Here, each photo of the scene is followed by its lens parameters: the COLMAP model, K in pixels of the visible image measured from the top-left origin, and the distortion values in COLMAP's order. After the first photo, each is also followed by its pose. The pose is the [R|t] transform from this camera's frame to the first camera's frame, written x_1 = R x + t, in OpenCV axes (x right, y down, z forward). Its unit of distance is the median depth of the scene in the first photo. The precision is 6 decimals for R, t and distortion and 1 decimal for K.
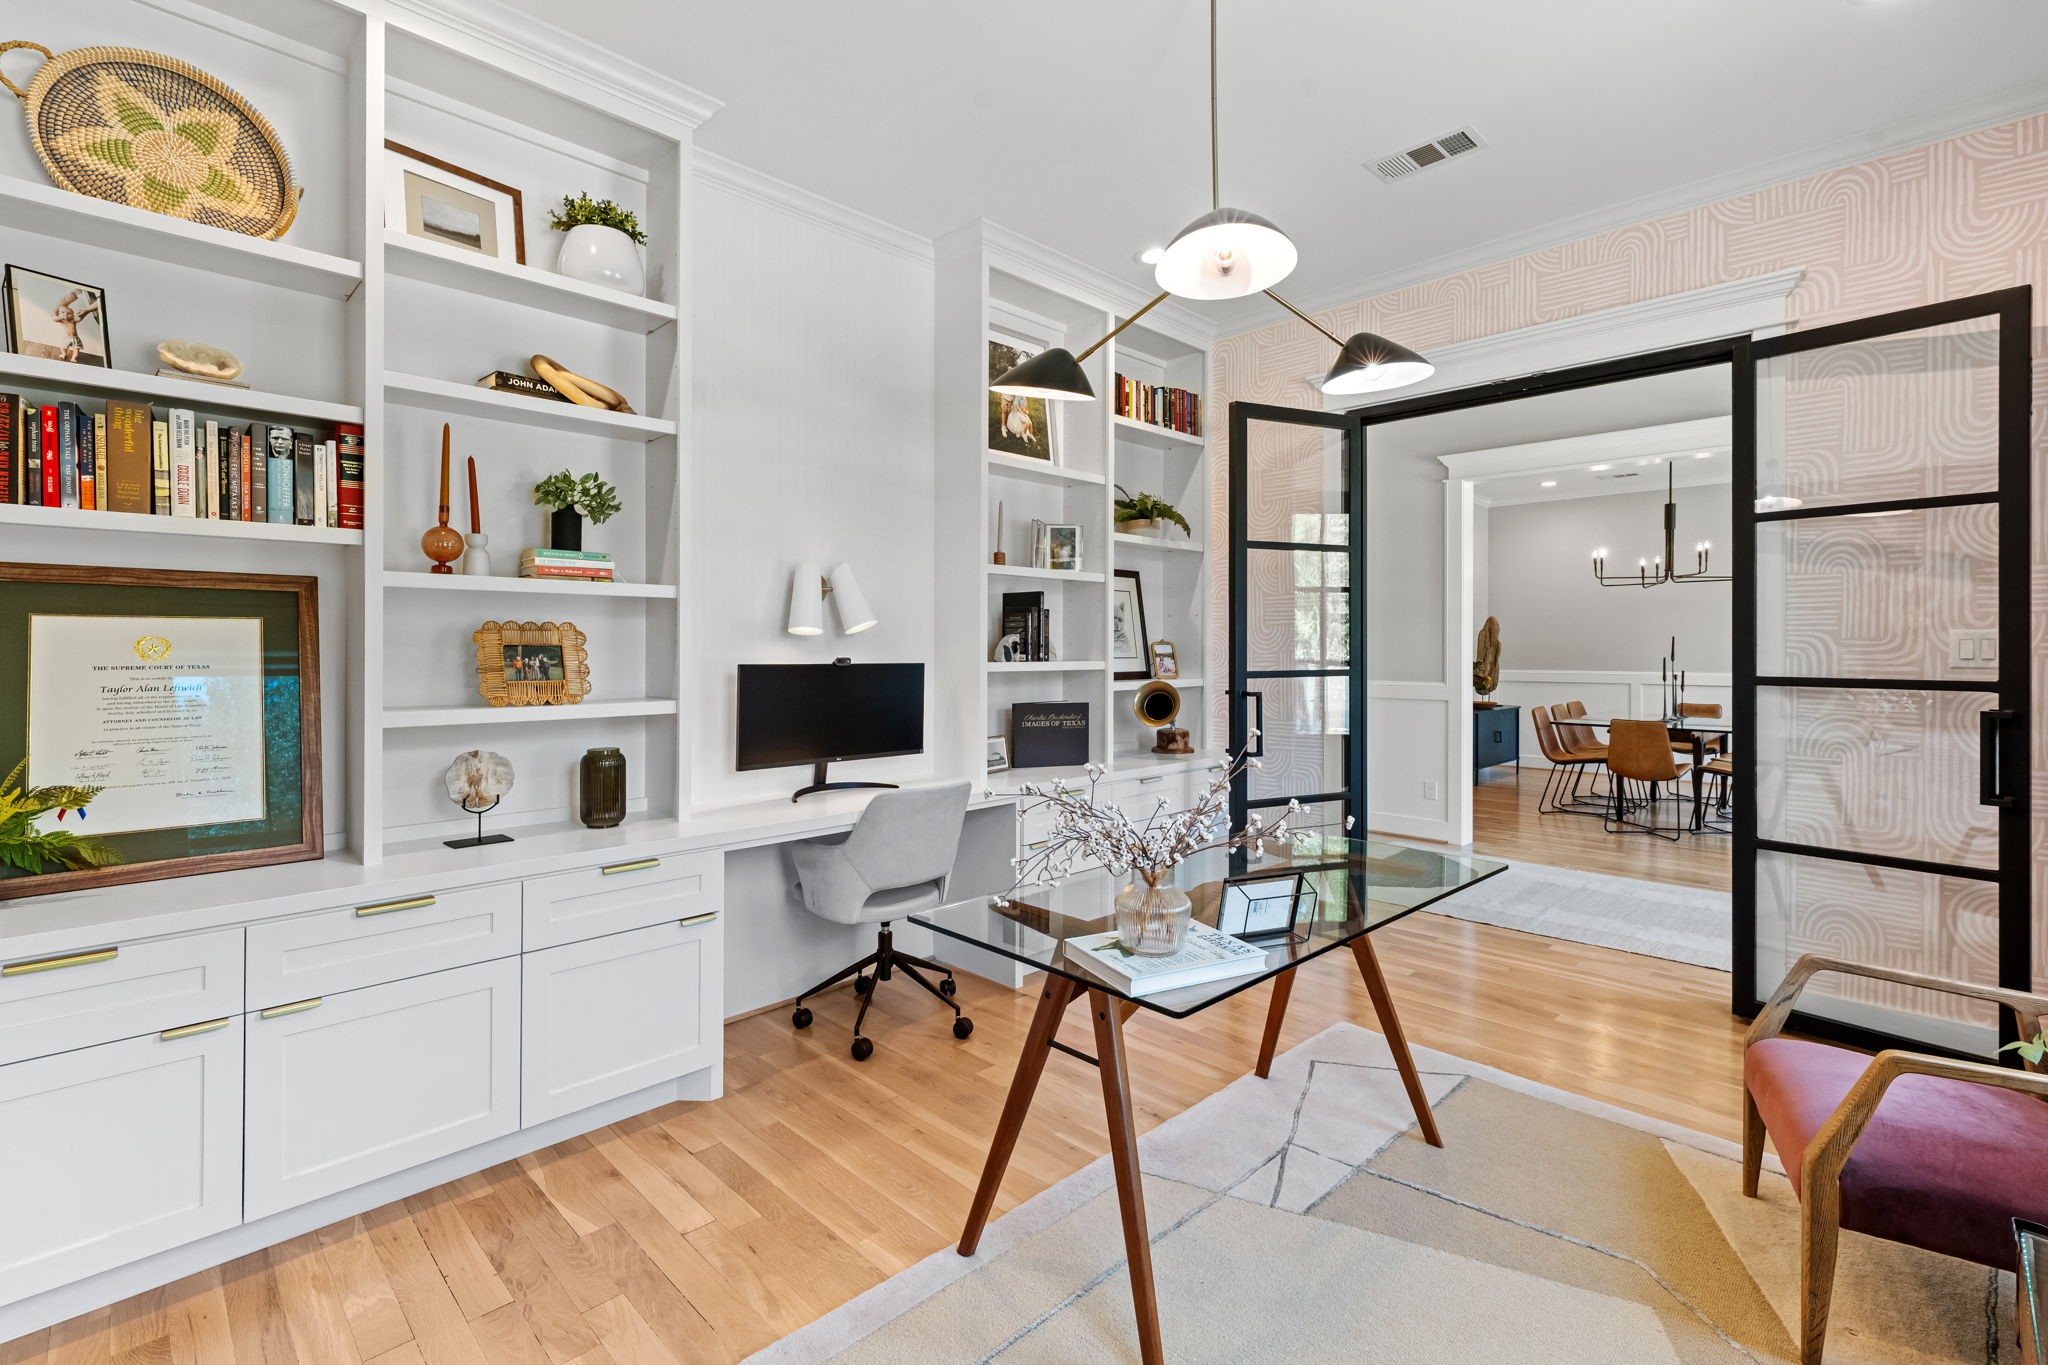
lens RADIAL K [[920.2, 0, 1024.7], [0, 920.2, 646.9], [0, 0, 1]] dist [-0.002490, -0.000105]
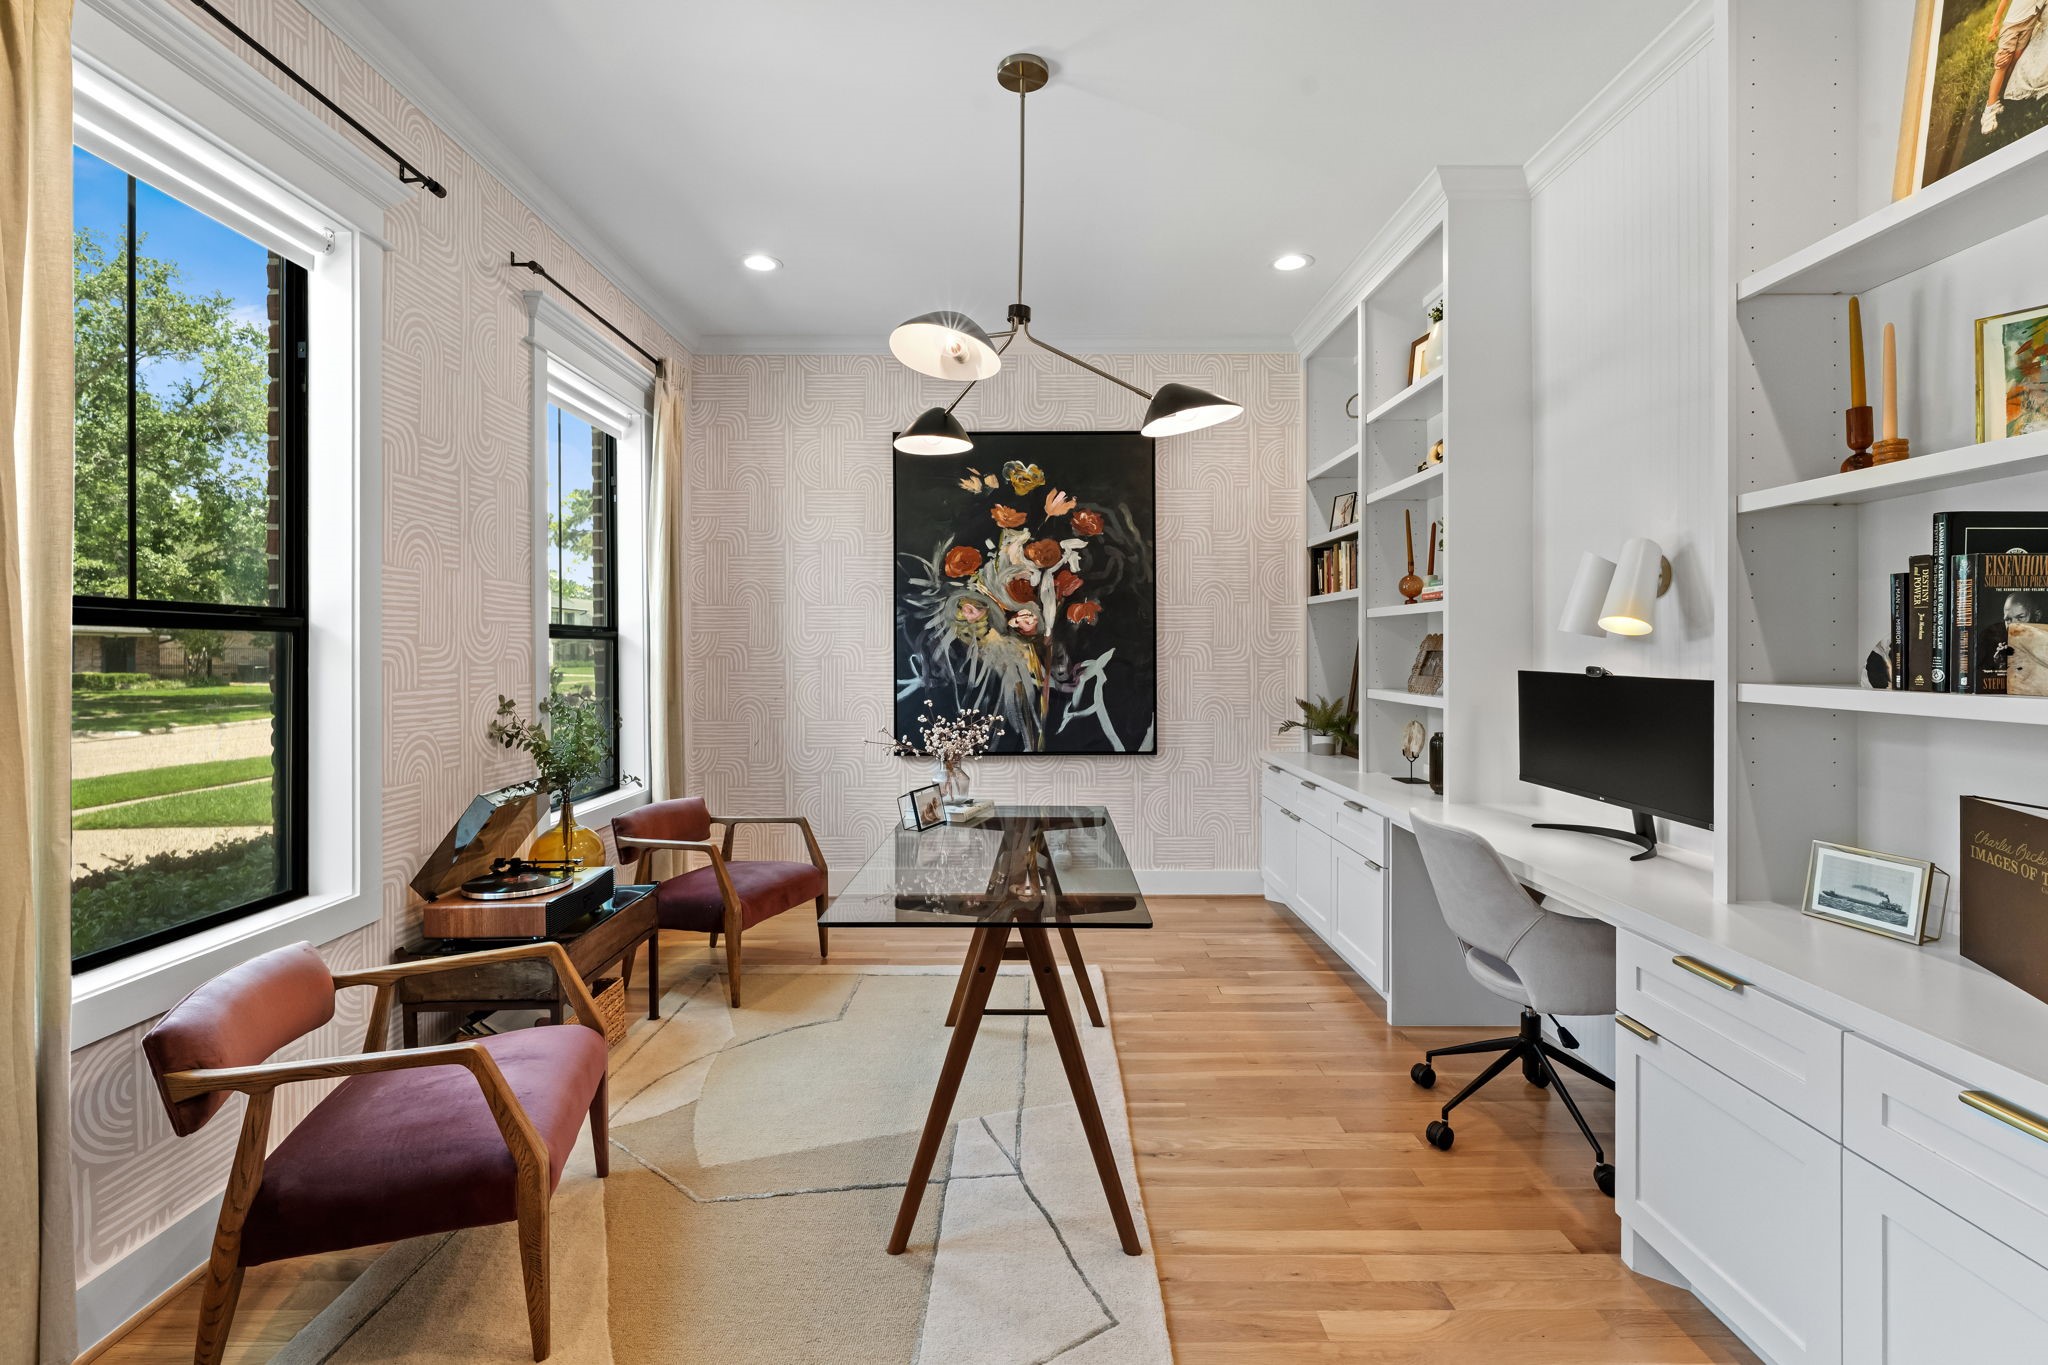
lens RADIAL K [[920.2, 0, 1024.7], [0, 920.2, 646.9], [0, 0, 1]] dist [-0.002490, -0.000105]
pose [[-0.707133, -0.003807, -0.707070, 0.755769], [-0.000406, 0.999988, -0.004978, -0.000851], [0.707080, -0.003233, -0.707126, 1.321735]]
